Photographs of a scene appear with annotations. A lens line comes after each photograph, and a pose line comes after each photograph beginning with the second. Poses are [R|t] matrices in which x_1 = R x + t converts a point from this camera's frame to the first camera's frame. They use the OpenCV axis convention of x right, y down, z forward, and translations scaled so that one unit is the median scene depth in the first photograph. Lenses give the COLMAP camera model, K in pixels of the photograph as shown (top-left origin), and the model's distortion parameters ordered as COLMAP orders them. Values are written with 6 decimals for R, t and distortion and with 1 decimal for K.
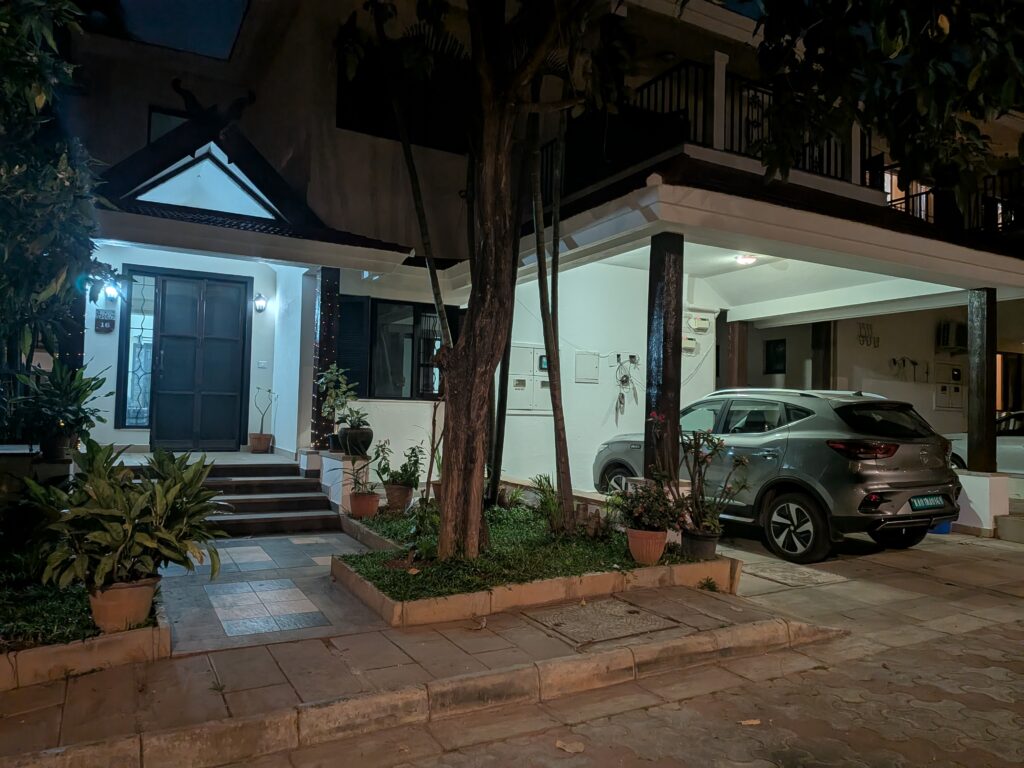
lens RADIAL K [[718.8, 0, 490.7], [0, 718.8, 386.1], [0, 0, 1]] dist [0.107955, -0.165738]
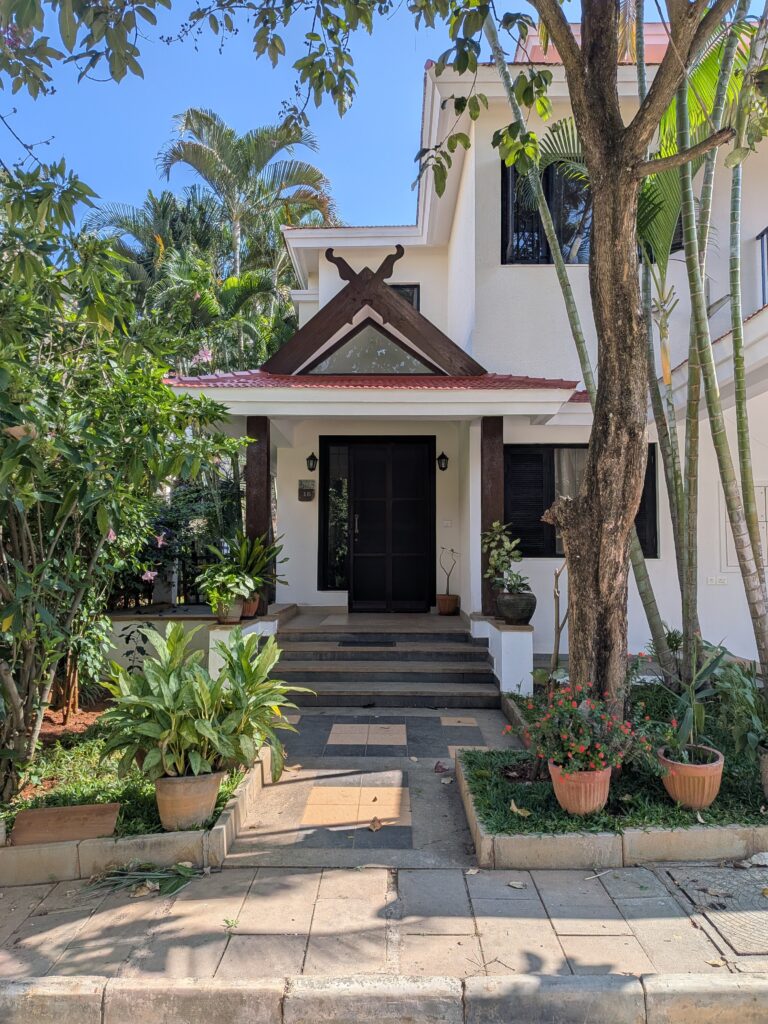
lens RADIAL K [[718.8, 0, 383.9], [0, 718.8, 514.9], [0, 0, 1]] dist [0.107955, -0.165738]
pose [[0.883438, -0.049195, -0.465958, 0.129032], [0.034964, 0.998622, -0.039142, -0.012938], [0.467242, 0.018288, 0.883940, 0.215178]]
